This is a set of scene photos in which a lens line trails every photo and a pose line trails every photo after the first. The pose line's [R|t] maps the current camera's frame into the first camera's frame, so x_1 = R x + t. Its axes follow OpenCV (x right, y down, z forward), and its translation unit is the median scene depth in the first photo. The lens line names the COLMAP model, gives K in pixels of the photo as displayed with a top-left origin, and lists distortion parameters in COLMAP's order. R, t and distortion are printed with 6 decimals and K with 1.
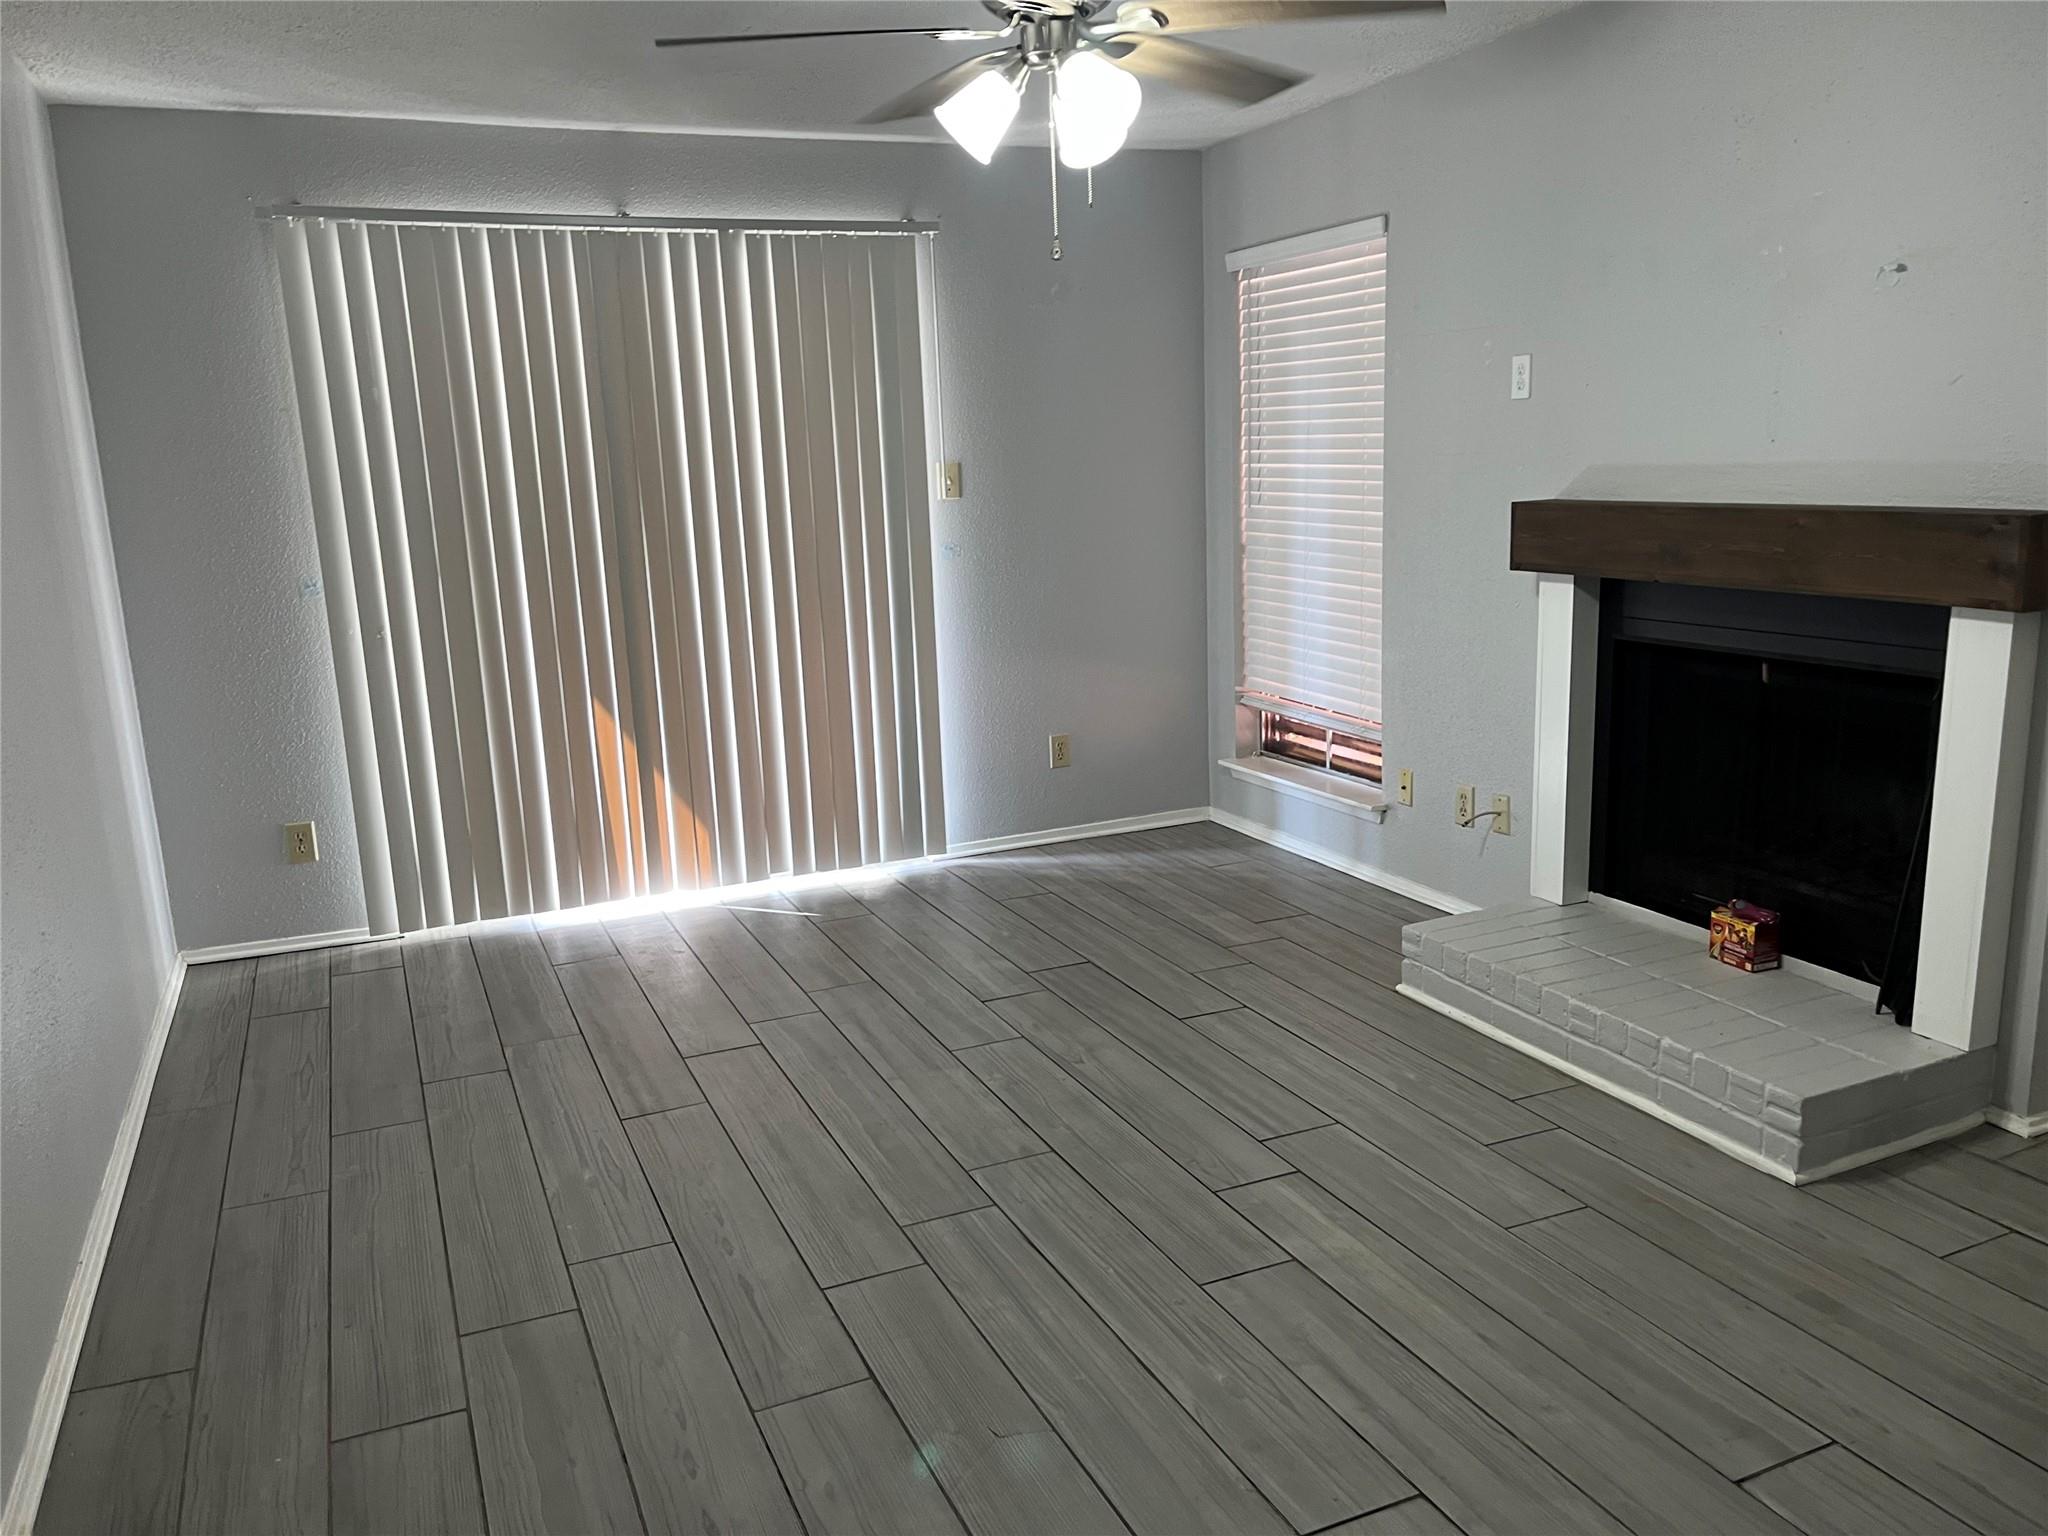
lens RADIAL K [[1567.1, 0, 1028.6], [0, 1567.1, 769.5], [0, 0, 1]] dist [0.048998, -0.050186]
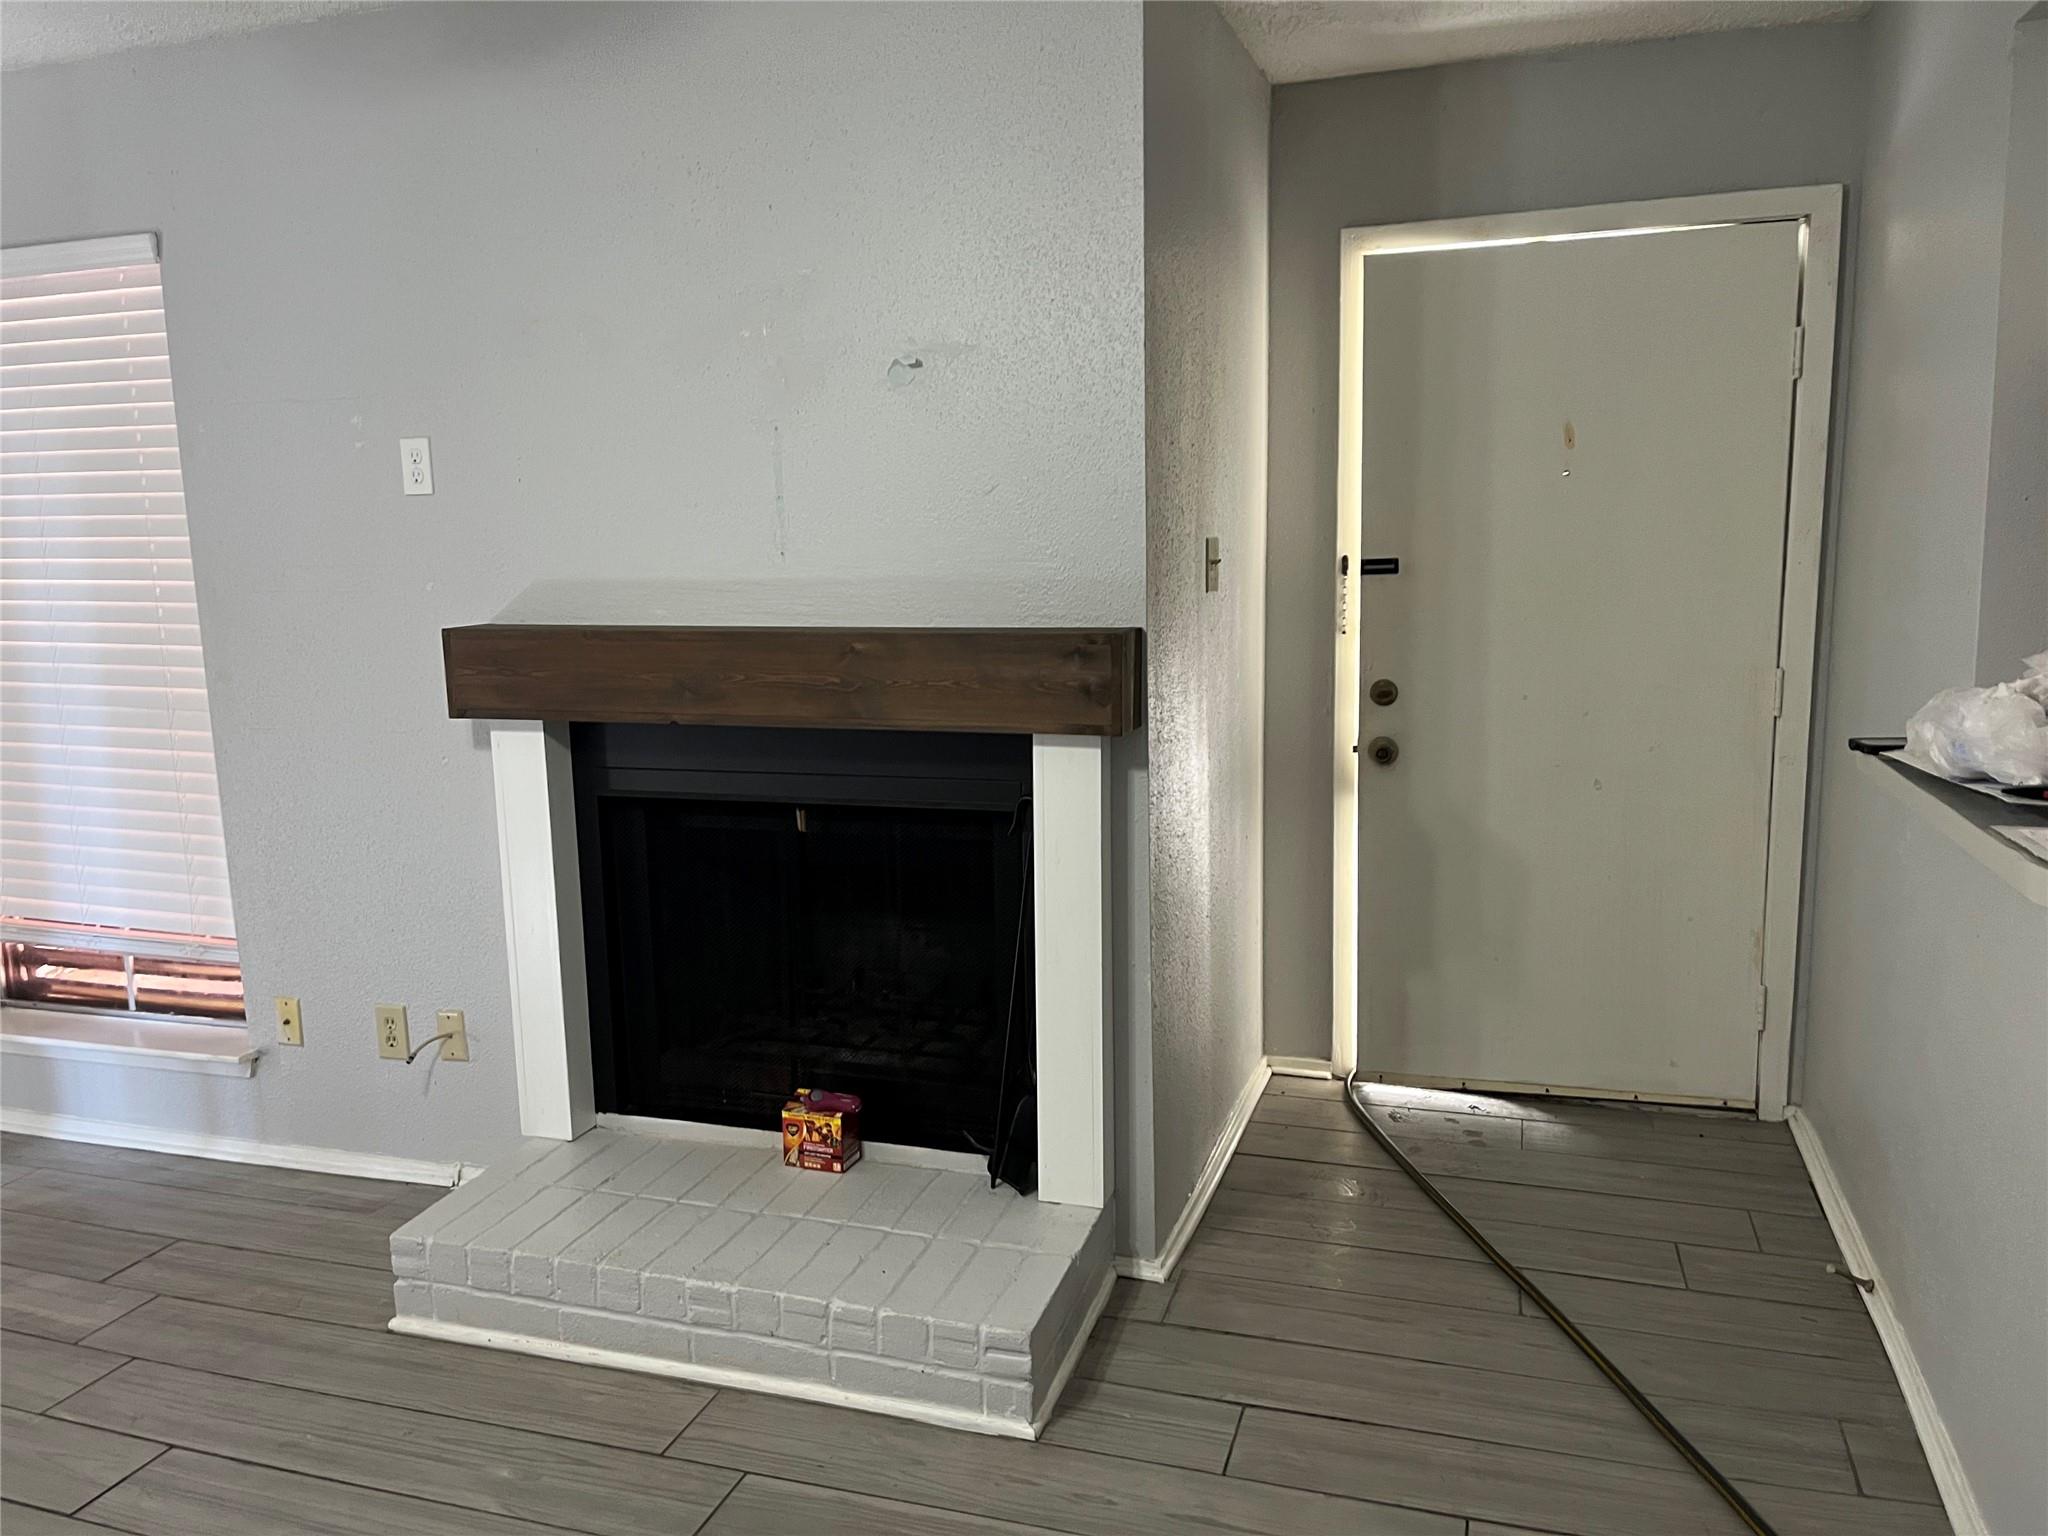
lens RADIAL K [[1567.1, 0, 1025.1], [0, 1567.1, 779.2], [0, 0, 1]] dist [0.048998, -0.050186]
pose [[0.670674, -0.095733, 0.735549, -0.069299], [0.144958, 0.989432, -0.003396, -0.057268], [-0.727450, 0.108901, 0.677463, 0.301821]]
